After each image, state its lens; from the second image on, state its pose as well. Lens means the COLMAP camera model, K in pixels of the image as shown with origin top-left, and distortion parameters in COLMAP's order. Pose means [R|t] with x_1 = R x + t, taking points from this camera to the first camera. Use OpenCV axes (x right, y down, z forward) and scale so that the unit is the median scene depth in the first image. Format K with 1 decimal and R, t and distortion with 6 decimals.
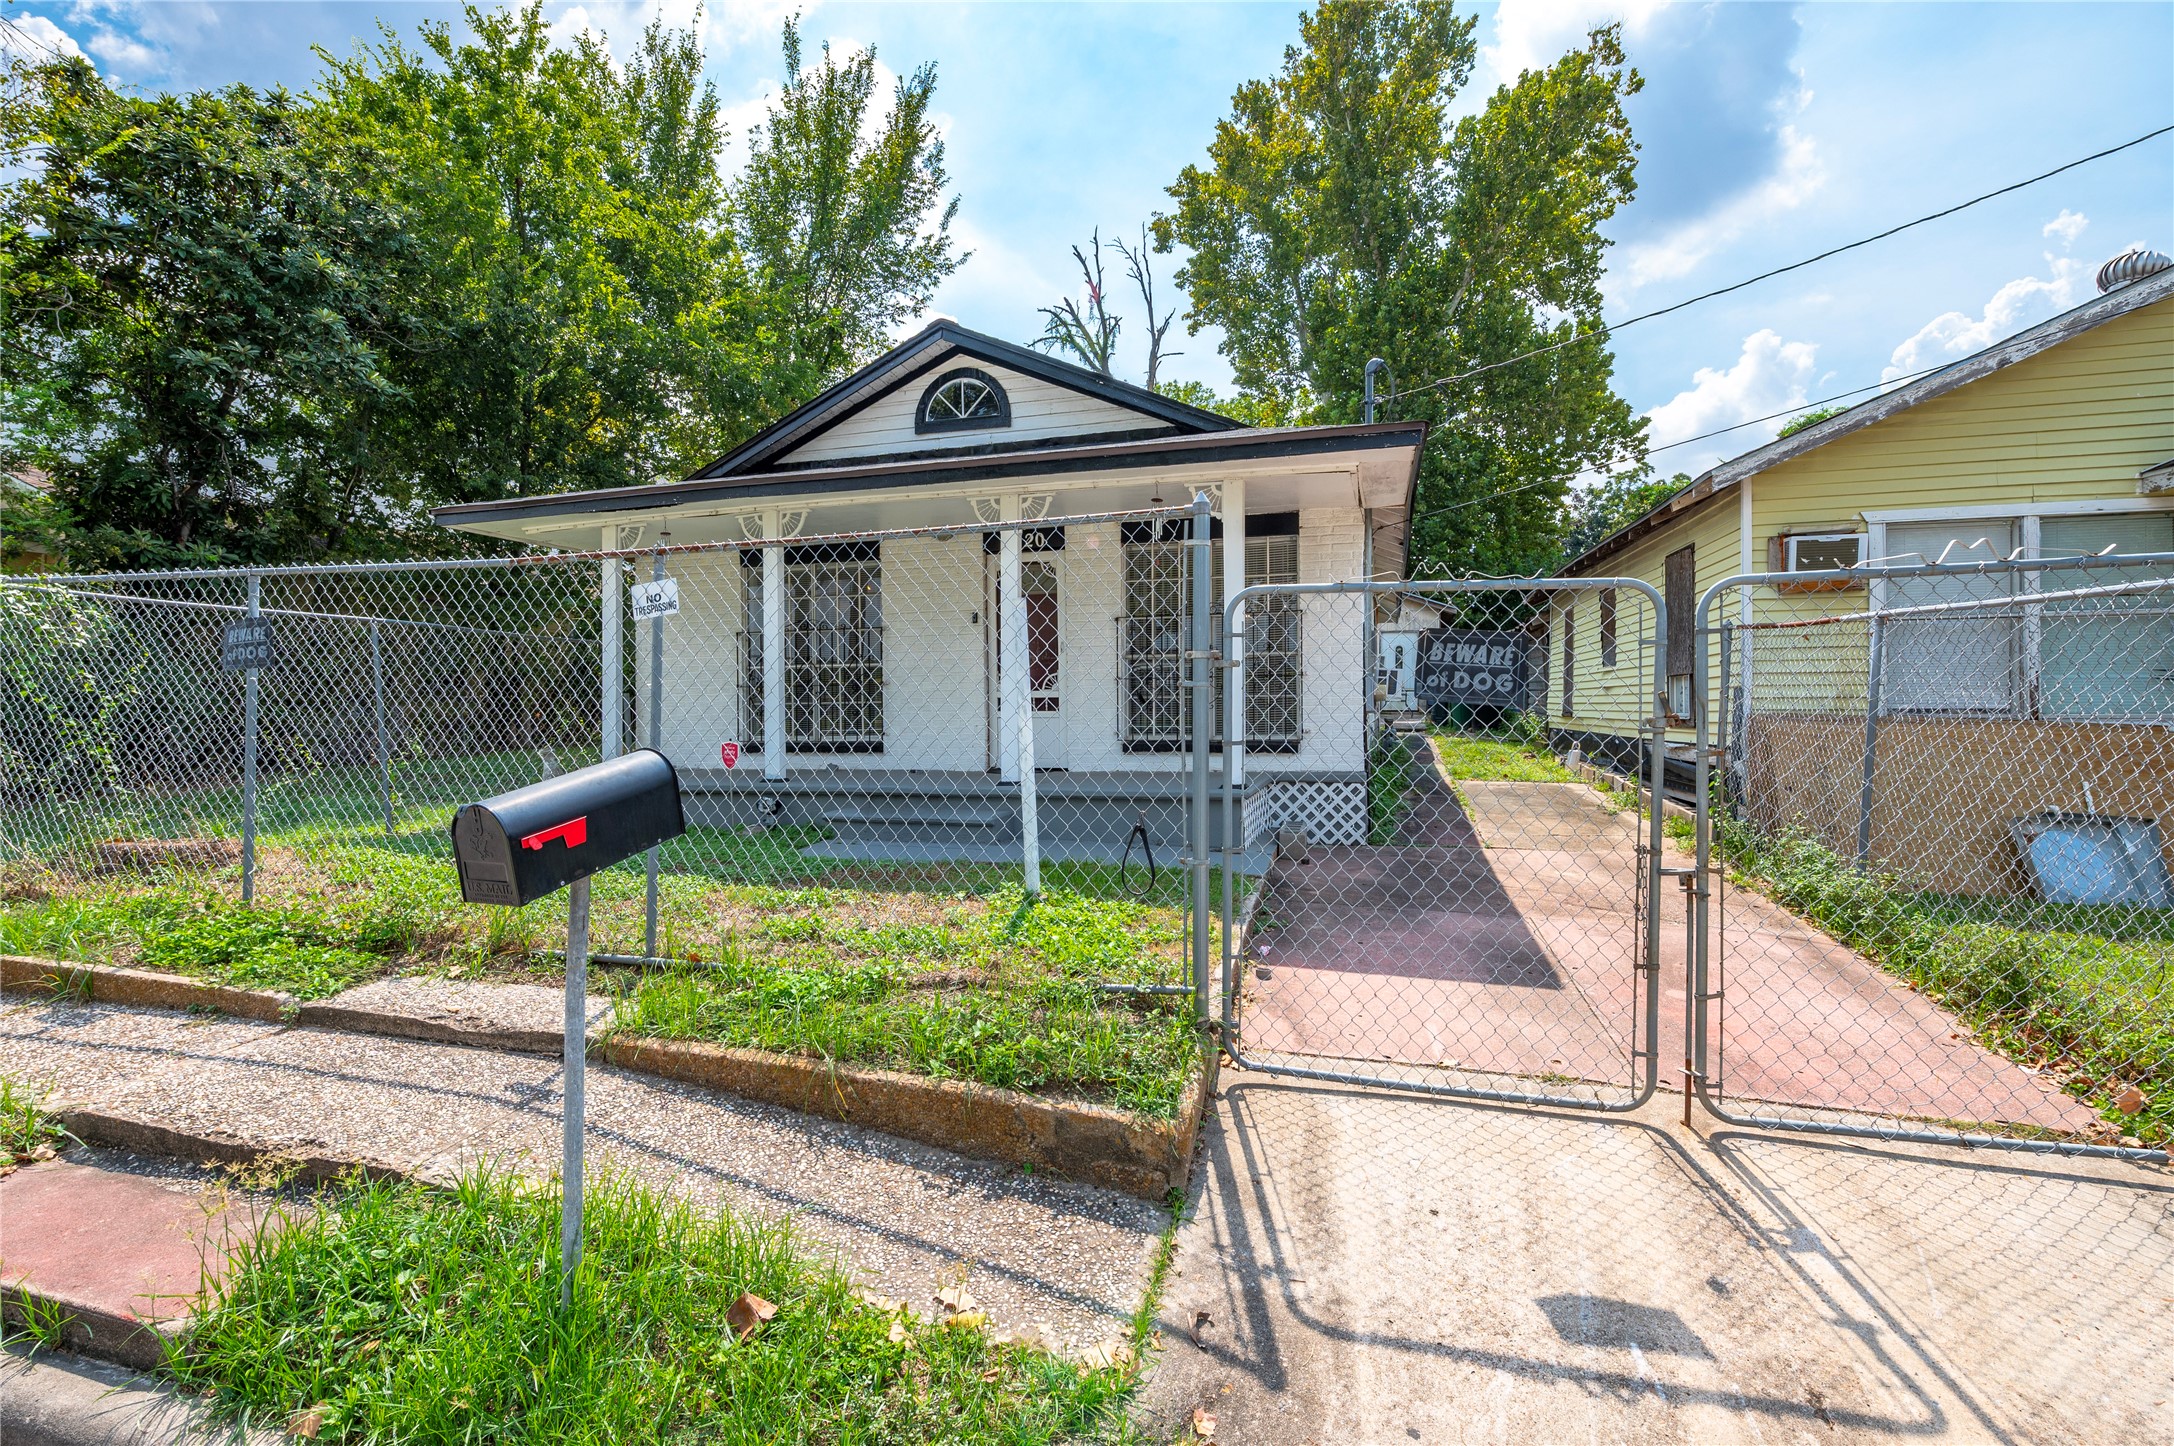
lens RADIAL K [[904.9, 0, 1103.2], [0, 904.9, 714.8], [0, 0, 1]] dist [-0.007350, -0.000027]
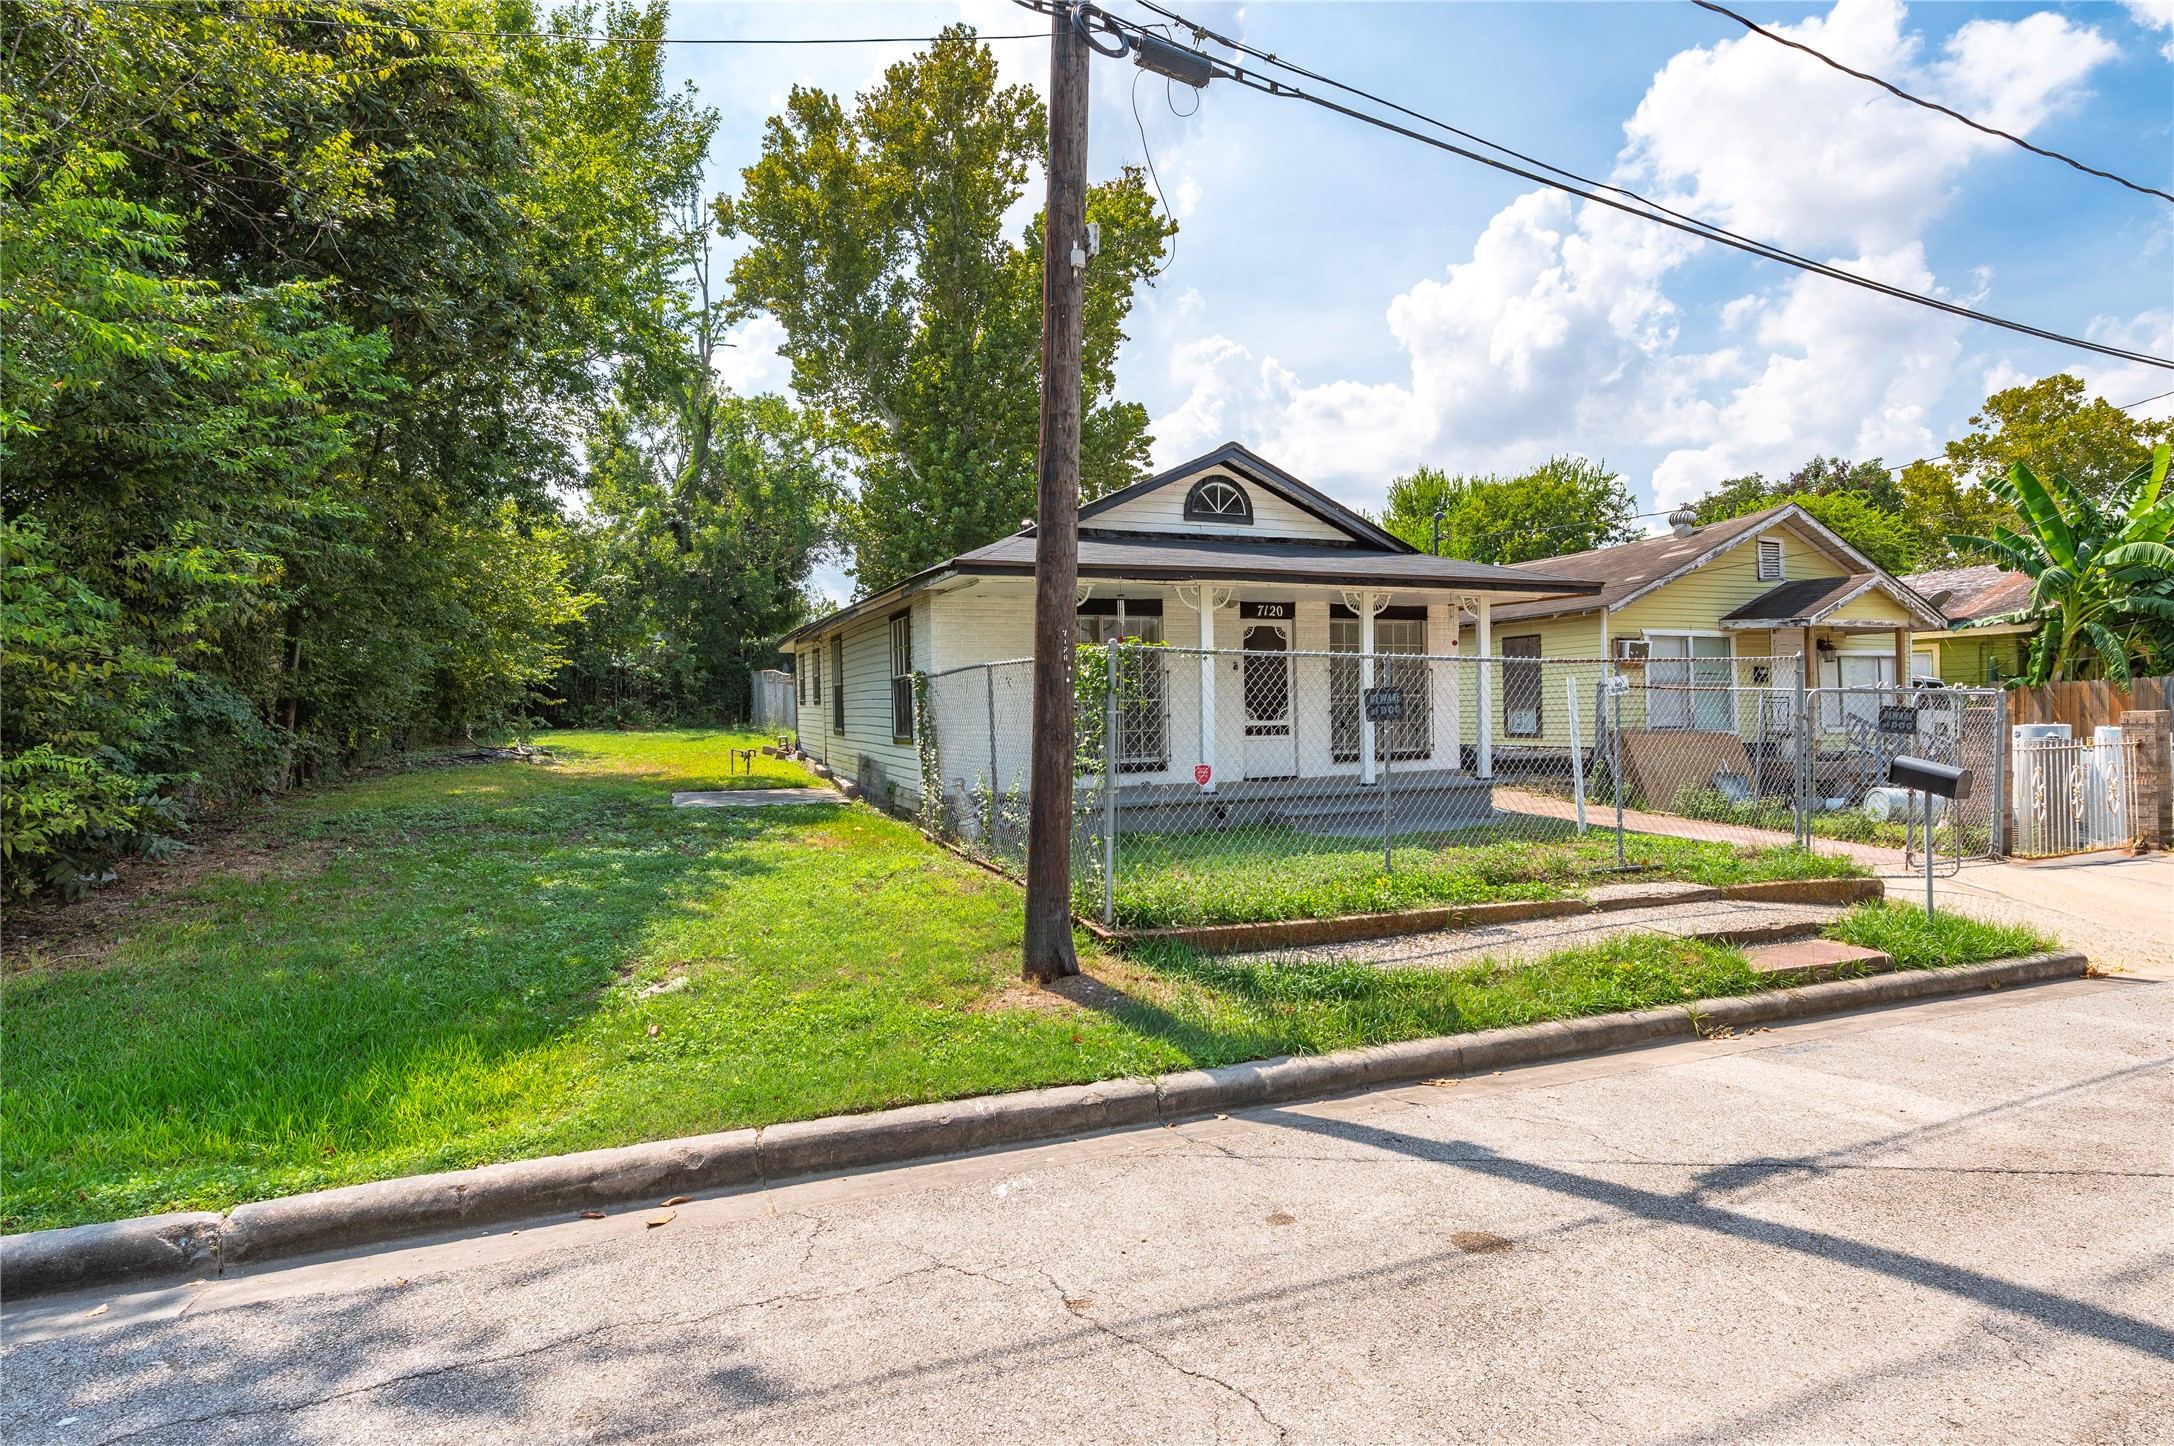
lens RADIAL K [[1006.9, 0, 1077.5], [0, 1006.9, 733.8], [0, 0, 1]] dist [-0.005286, -0.000099]
pose [[0.797818, -0.014068, 0.602734, -0.428692], [0.020721, 0.999777, -0.004092, -0.002118], [-0.602542, 0.015754, 0.797931, -0.013088]]
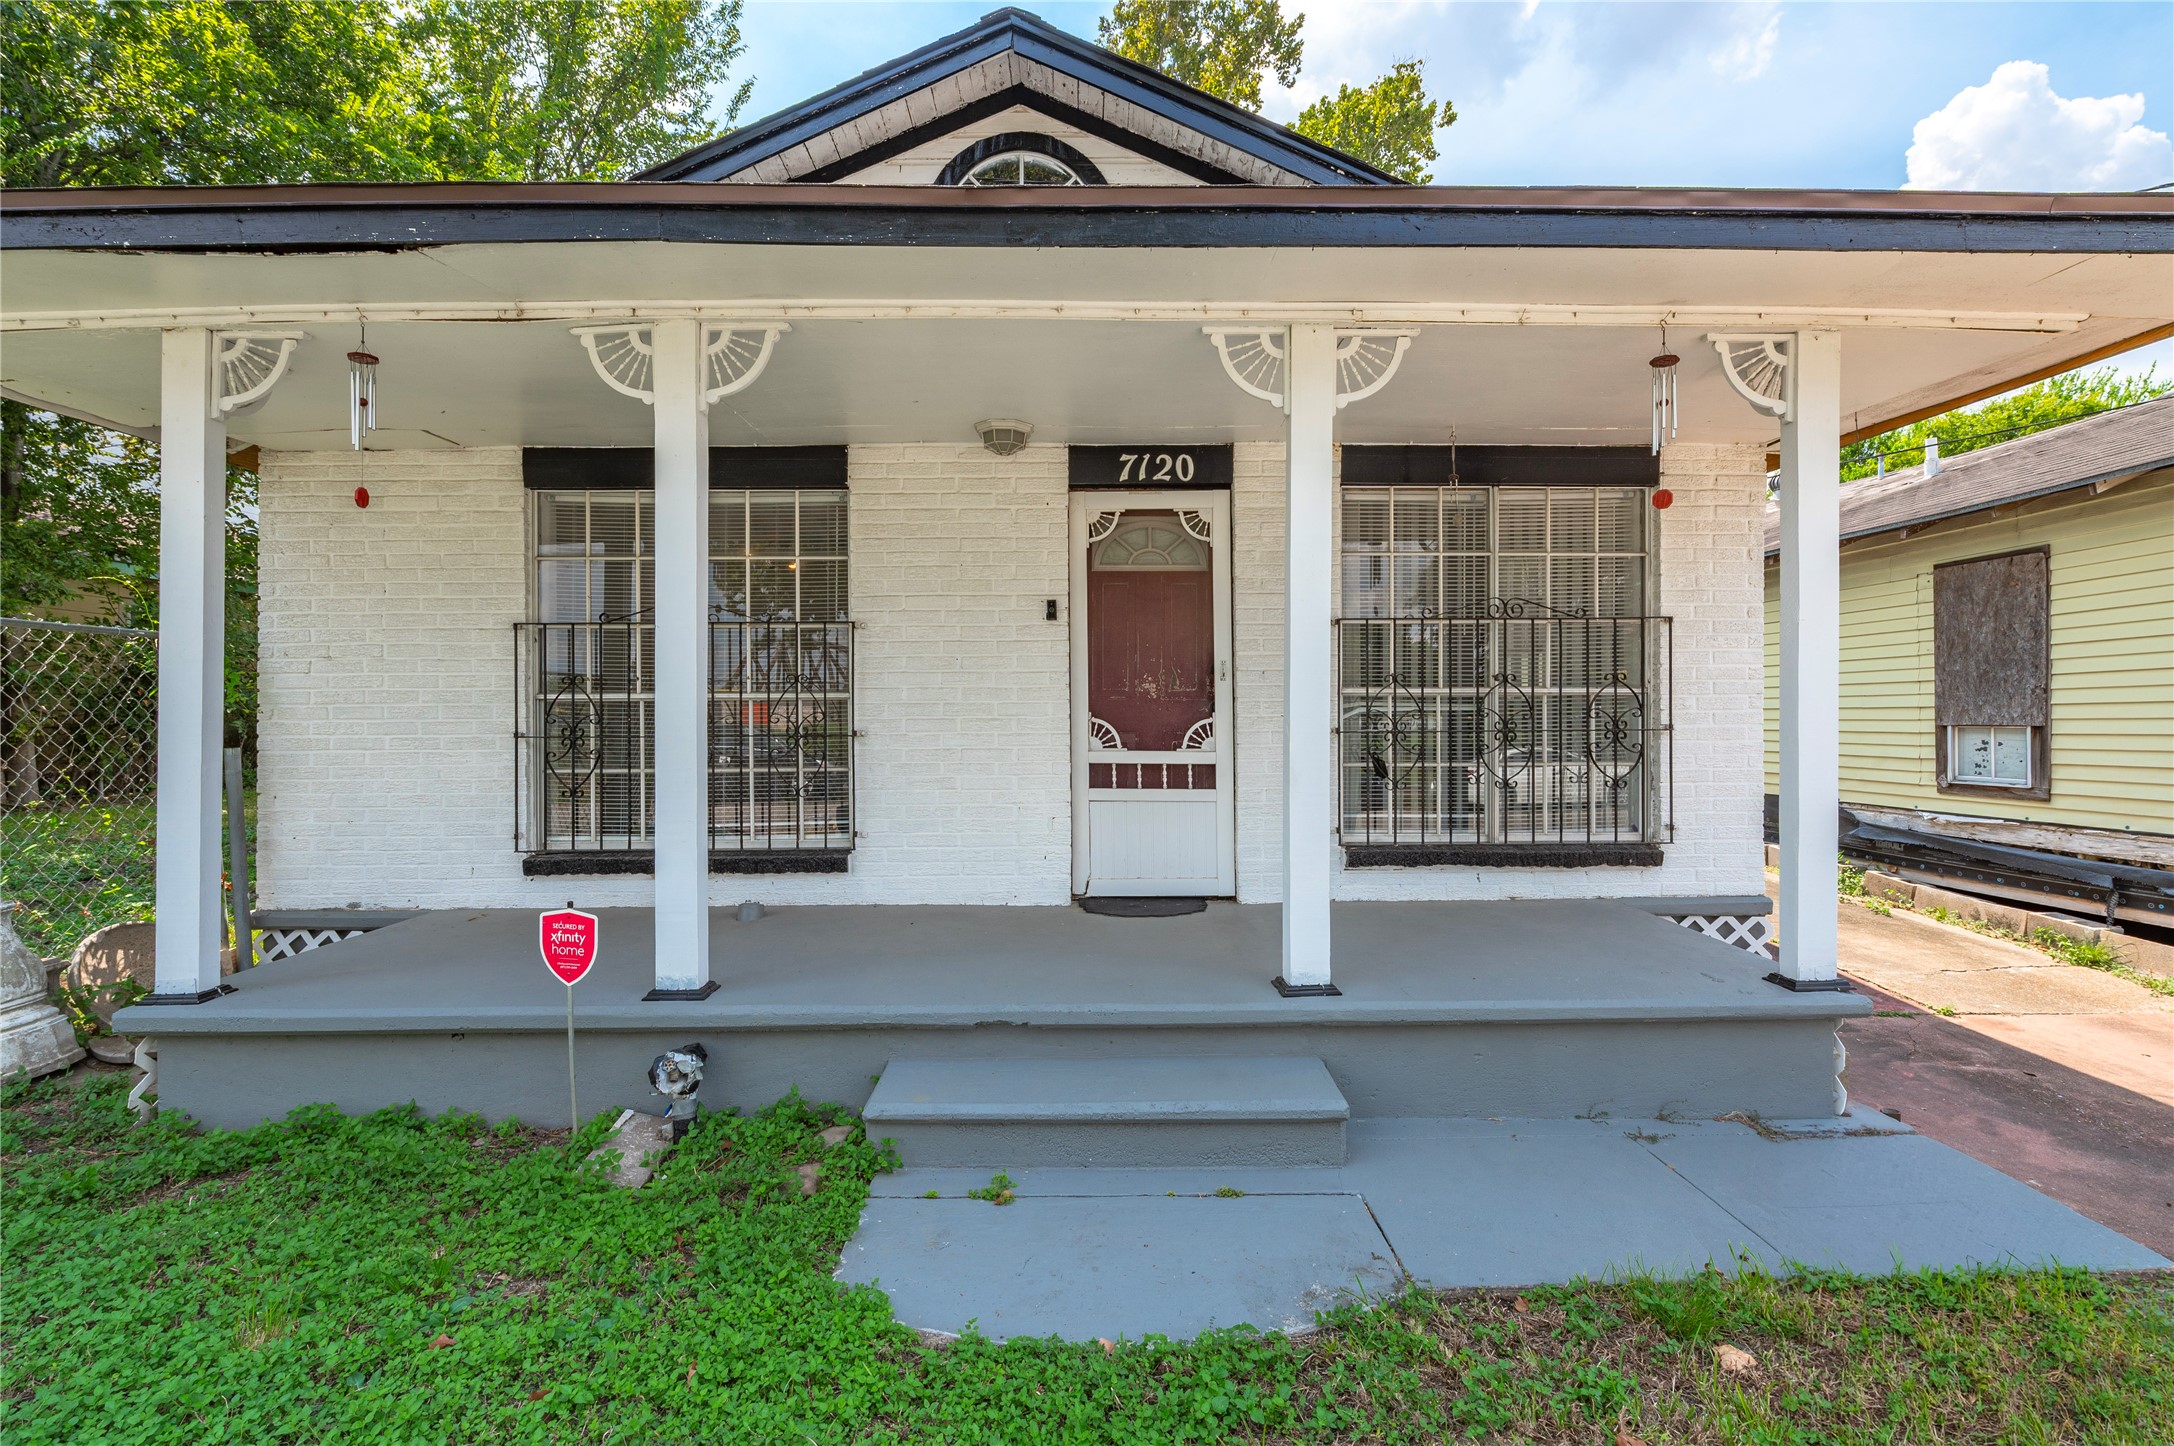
lens RADIAL K [[904.9, 0, 1087.9], [0, 904.9, 721.6], [0, 0, 1]] dist [-0.007350, -0.000027]
pose [[0.961227, 0.004679, 0.275719, -0.093159], [-0.002662, 0.999967, -0.007691, -0.013761], [-0.275746, 0.006659, 0.961208, 0.174094]]
